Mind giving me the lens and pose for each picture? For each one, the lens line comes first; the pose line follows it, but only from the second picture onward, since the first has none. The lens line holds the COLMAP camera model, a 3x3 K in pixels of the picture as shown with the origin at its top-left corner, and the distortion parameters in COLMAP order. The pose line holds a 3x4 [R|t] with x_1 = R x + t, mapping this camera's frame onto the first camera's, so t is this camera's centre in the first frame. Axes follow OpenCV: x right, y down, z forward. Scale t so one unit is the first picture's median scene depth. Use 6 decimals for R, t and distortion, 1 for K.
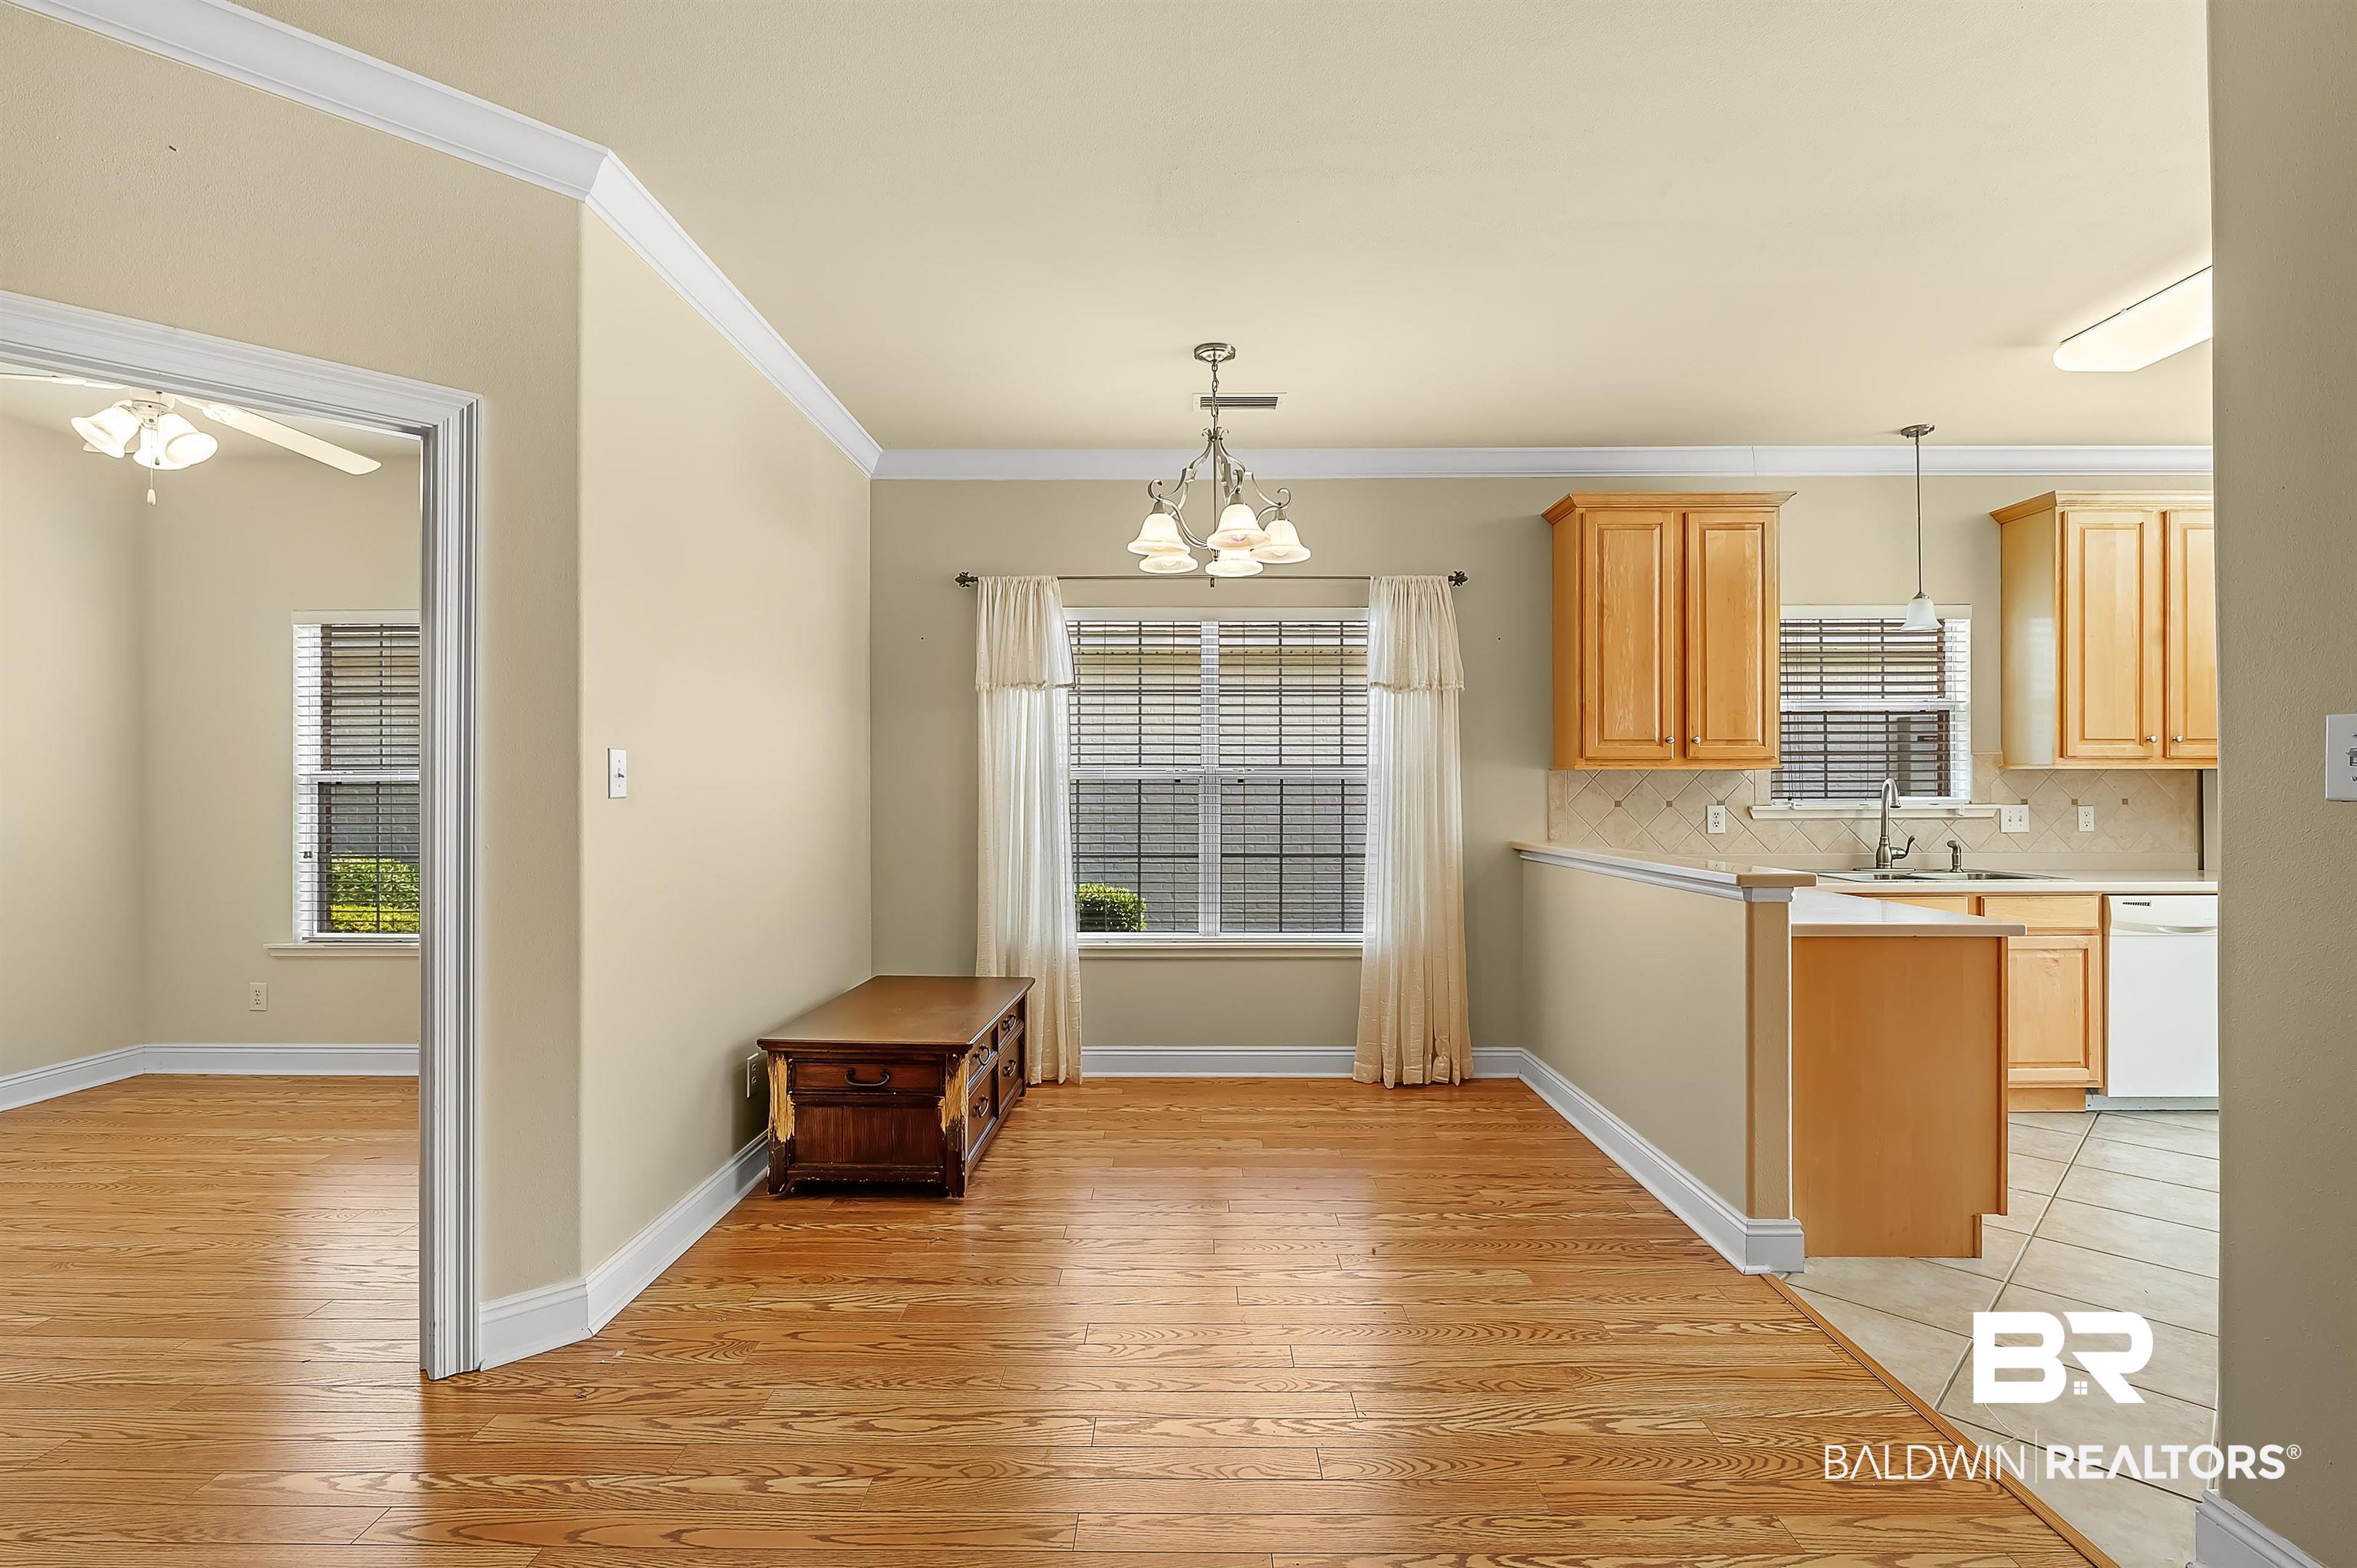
lens RADIAL K [[1069.7, 0, 1178.5], [0, 1069.7, 784.0], [0, 0, 1]] dist [-0.005133, -0.000604]
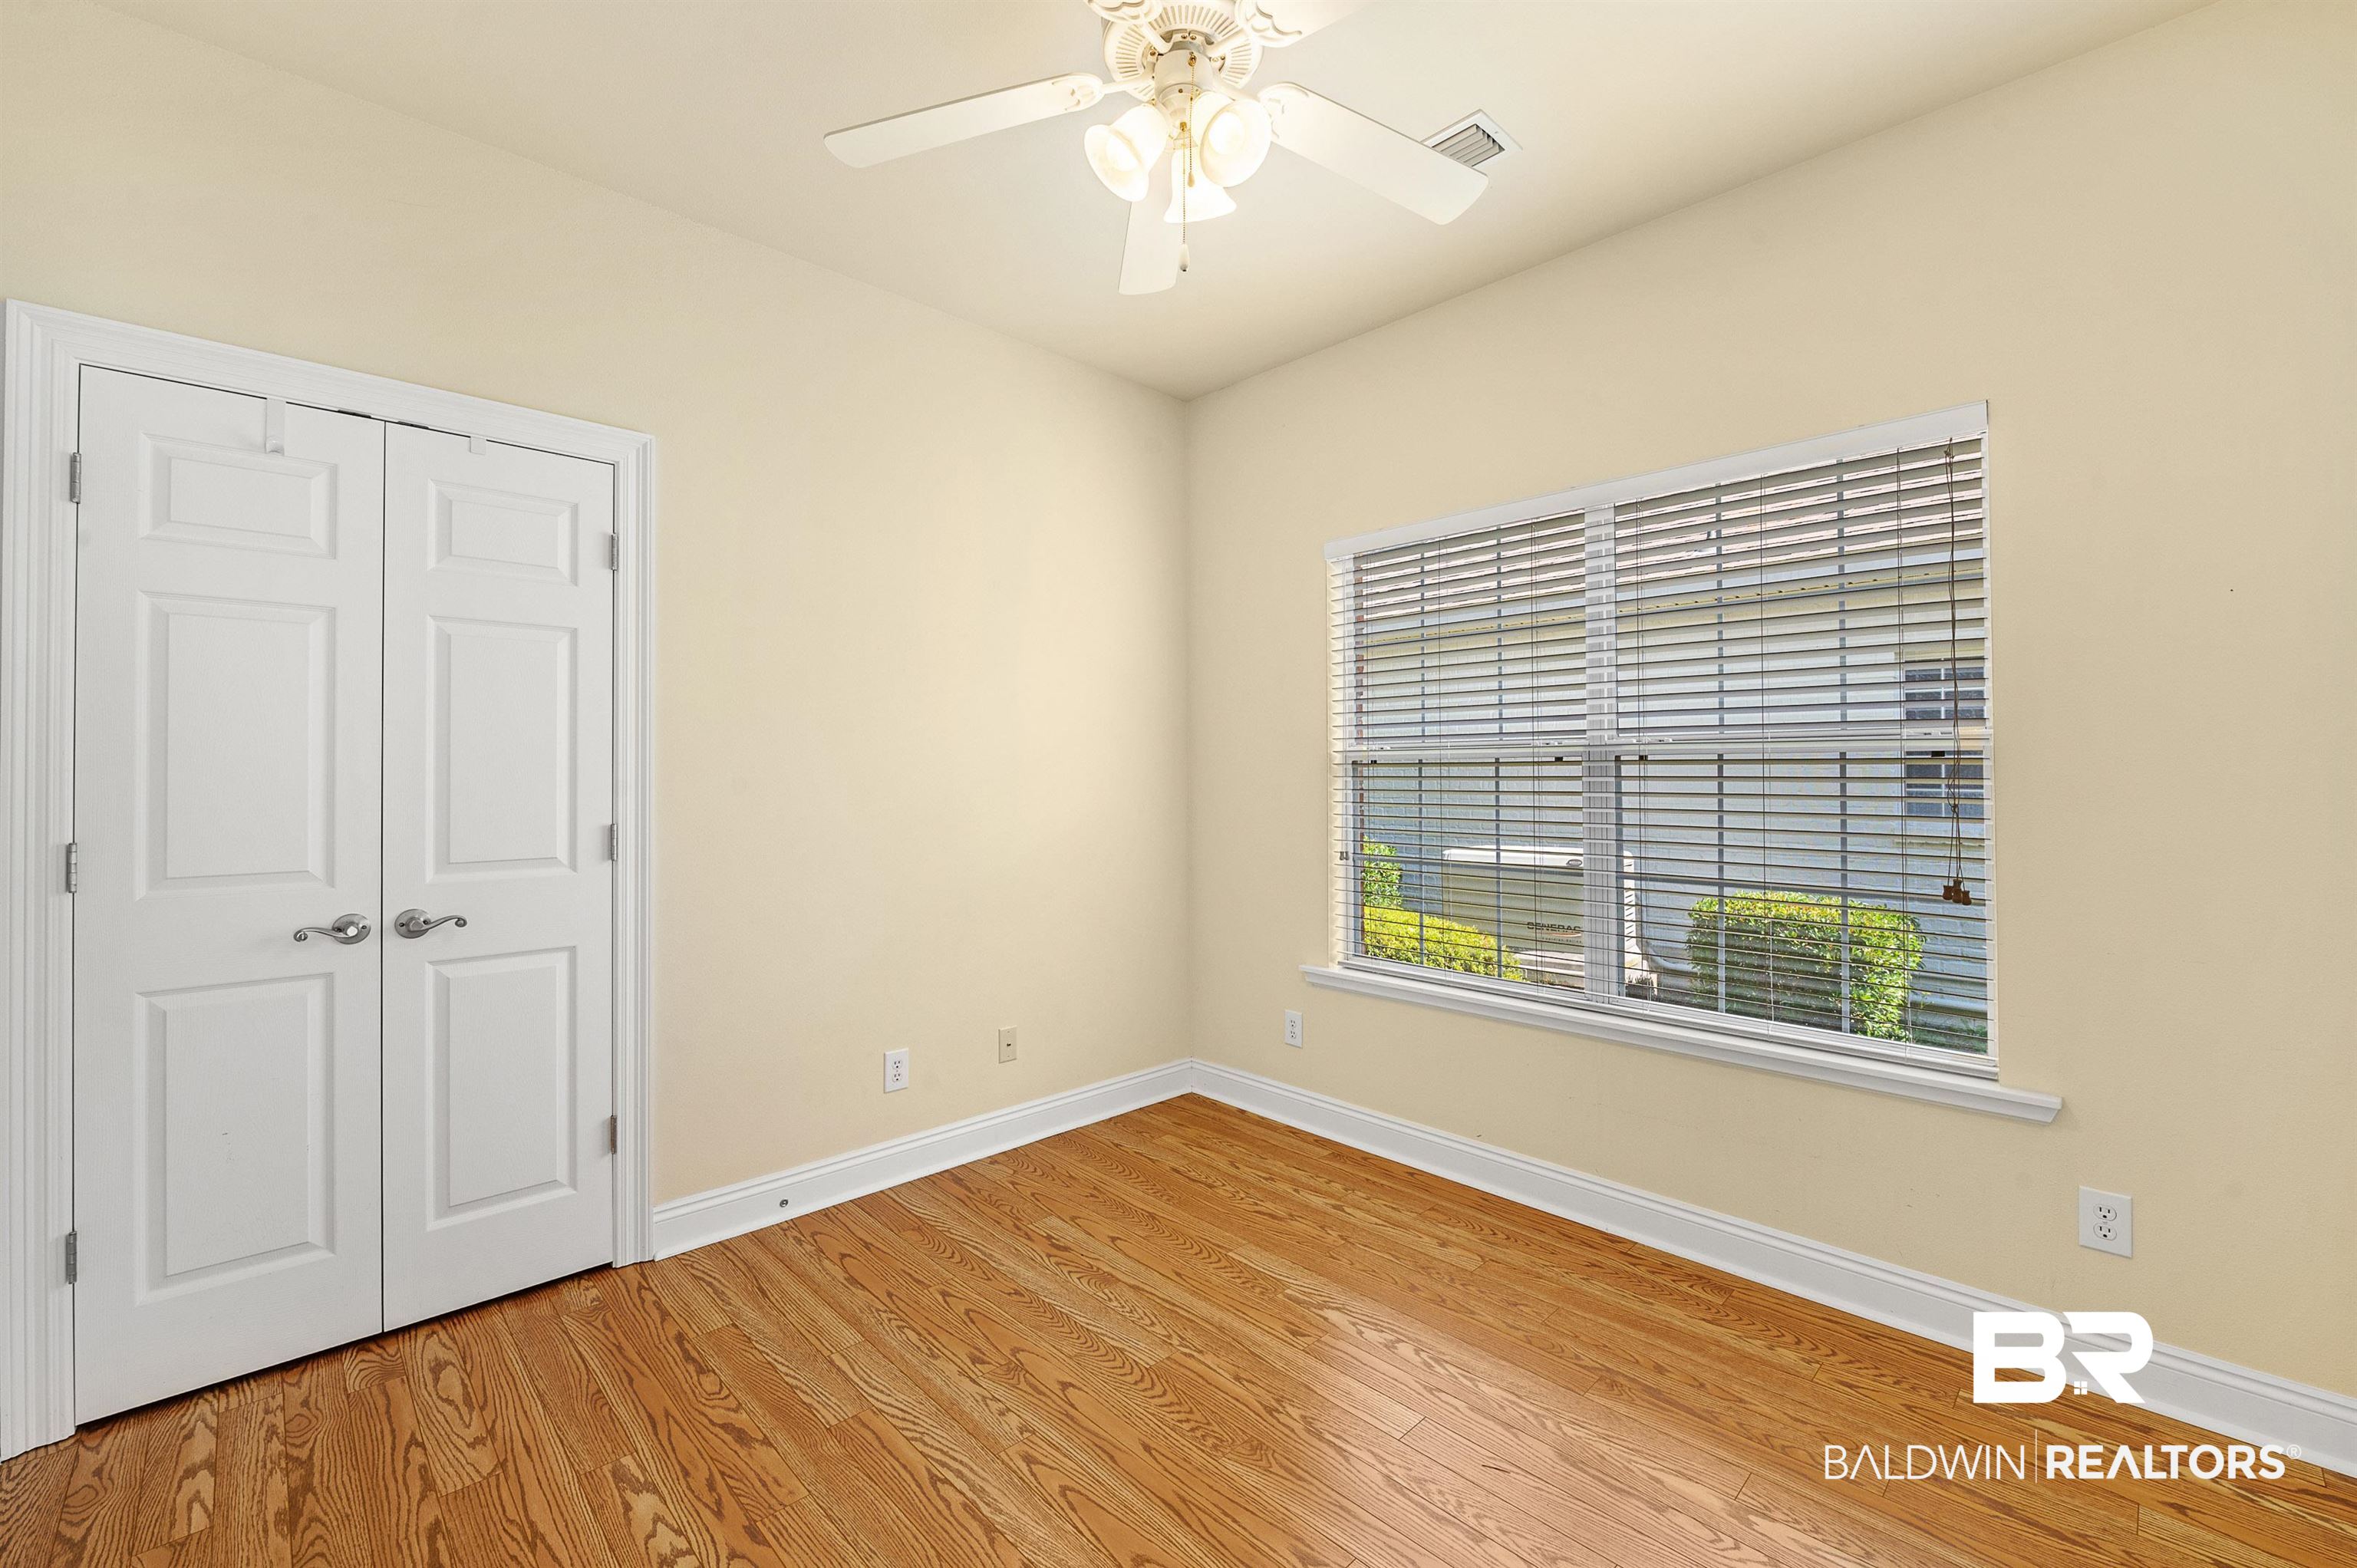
lens RADIAL K [[960.8, 0, 1192.4], [0, 960.8, 765.8], [0, 0, 1]] dist [-0.001154, -0.000028]
pose [[0.710929, -0.007067, -0.703228, -0.442263], [0.006826, 0.999972, -0.003149, 0.003340], [0.703231, -0.002562, 0.710957, 0.468951]]
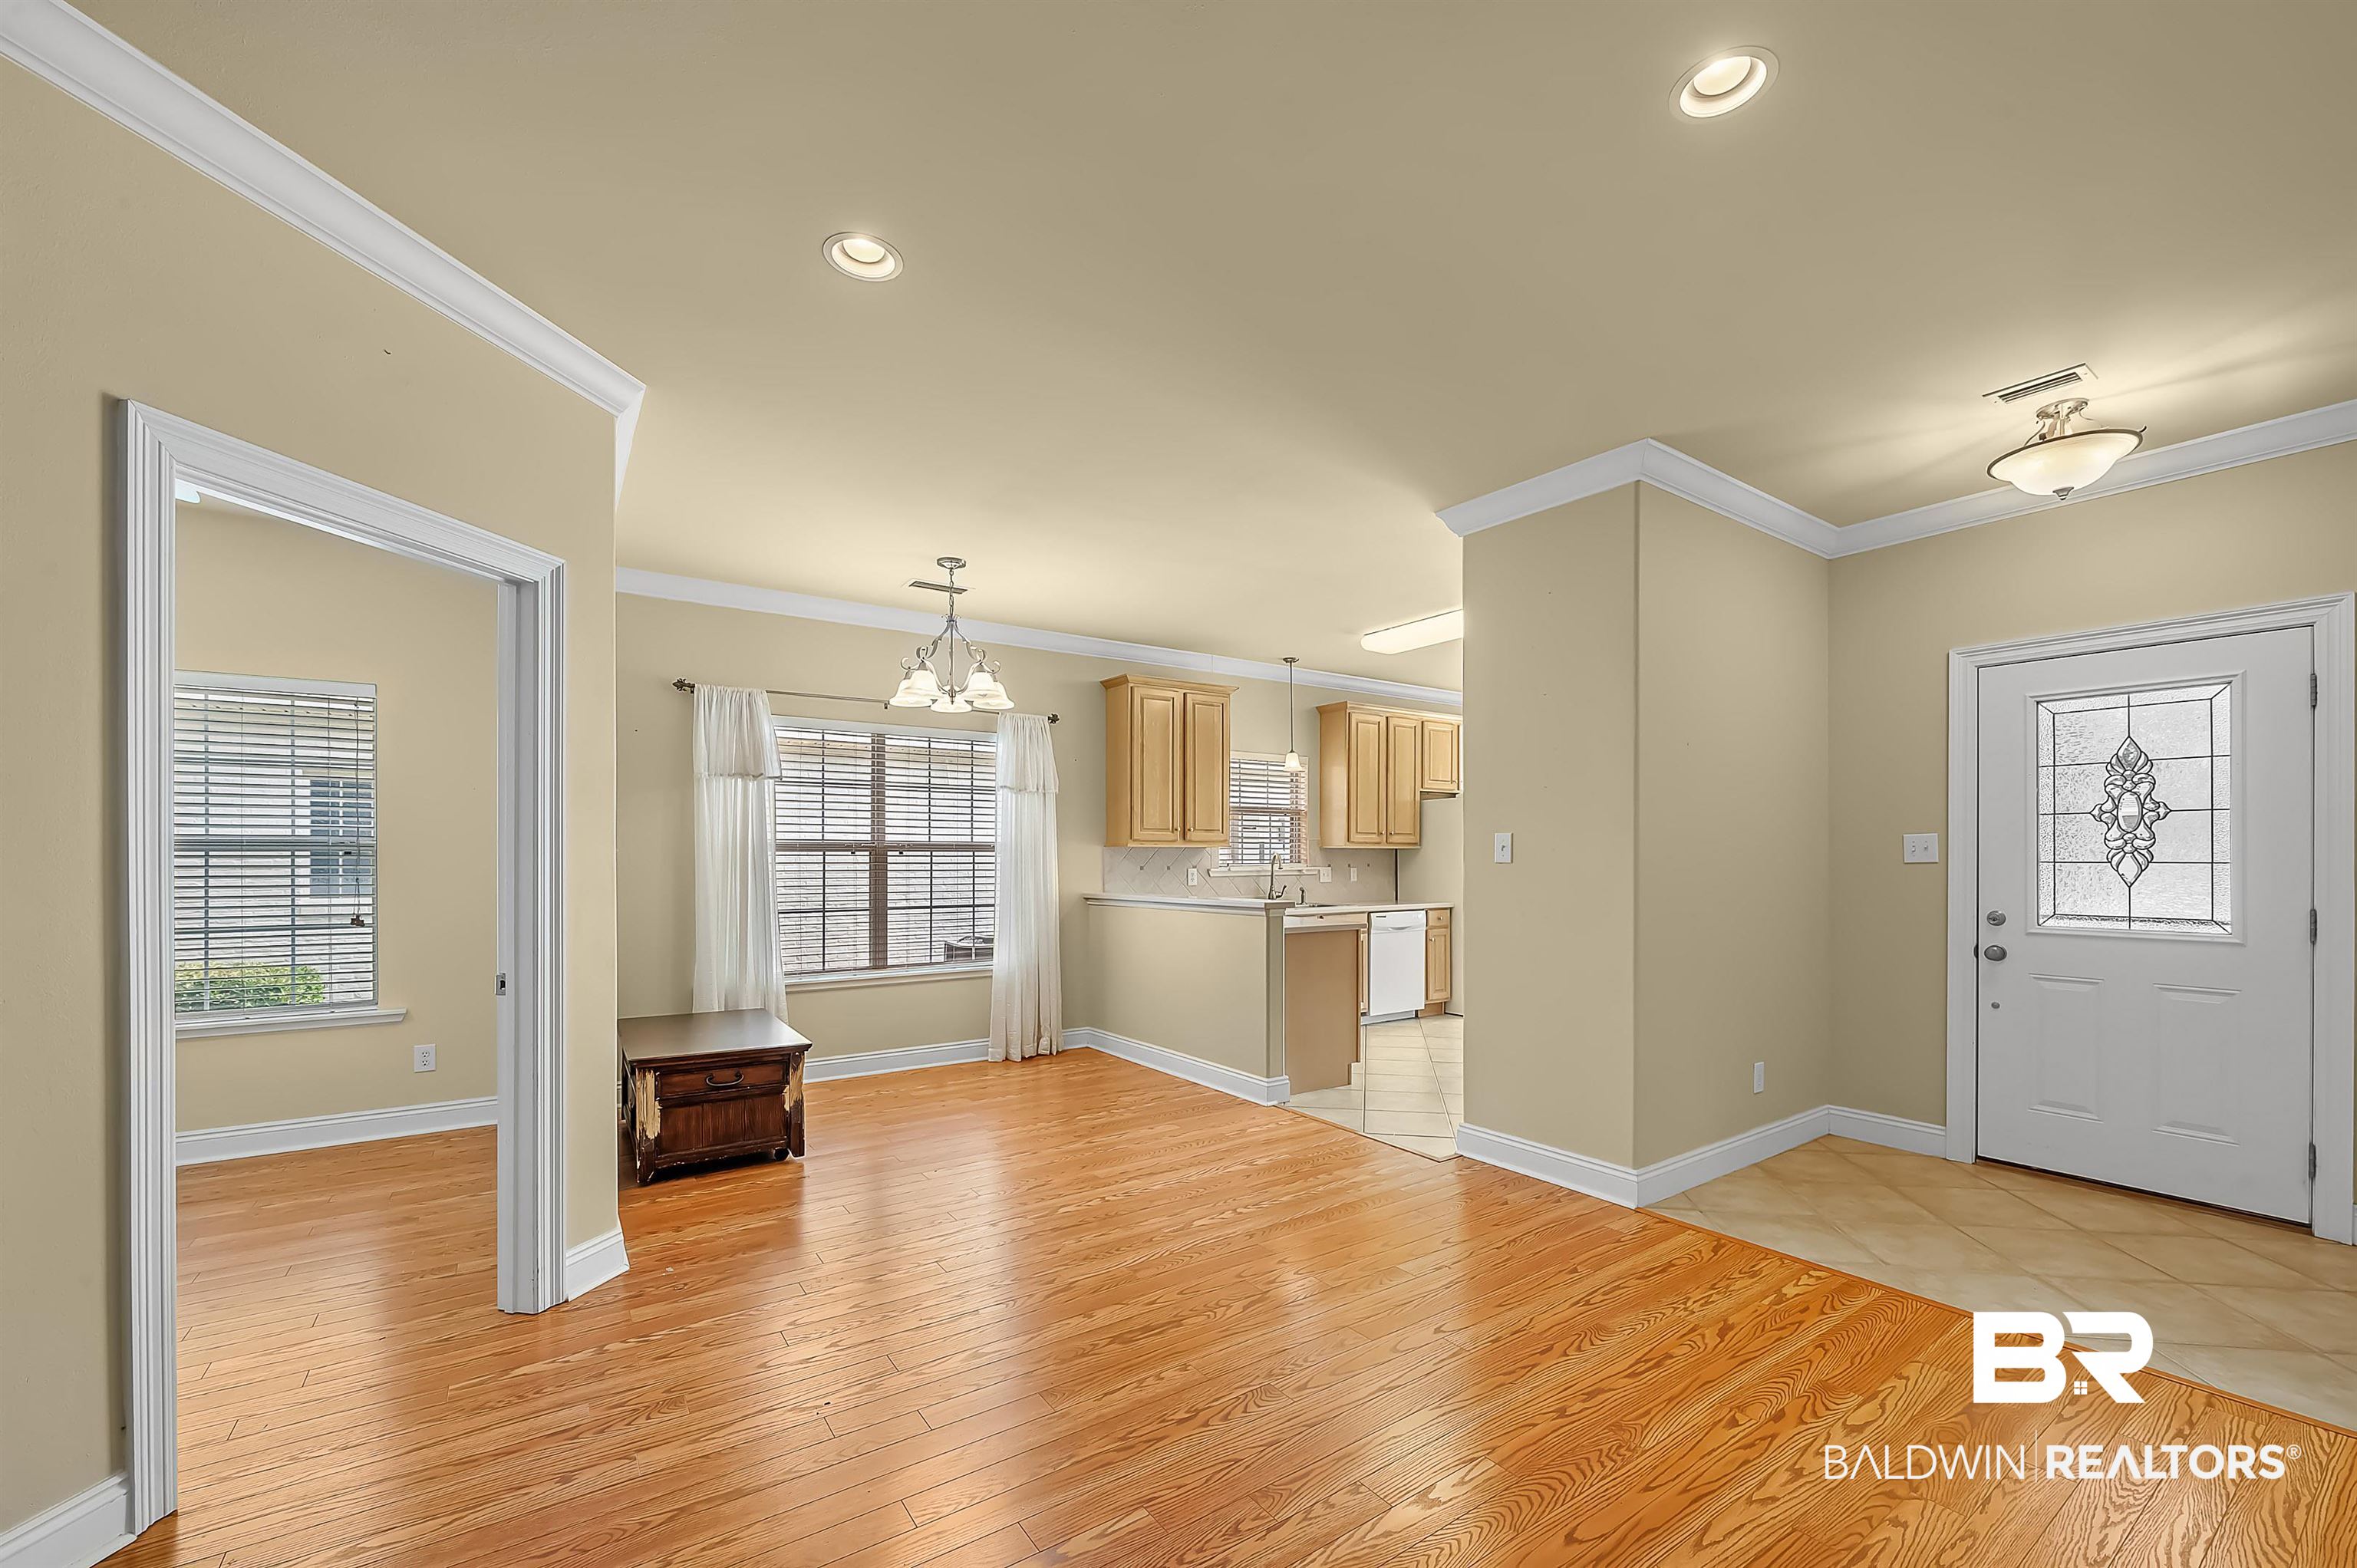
lens RADIAL K [[955.4, 0, 1193.2], [0, 955.4, 862.0], [0, 0, 1]] dist [-0.001191, -0.000375]
pose [[0.813606, -0.003145, 0.581408, -0.380148], [-0.002027, 0.999964, 0.008245, -0.002730], [-0.581413, -0.007887, 0.813571, -0.219032]]
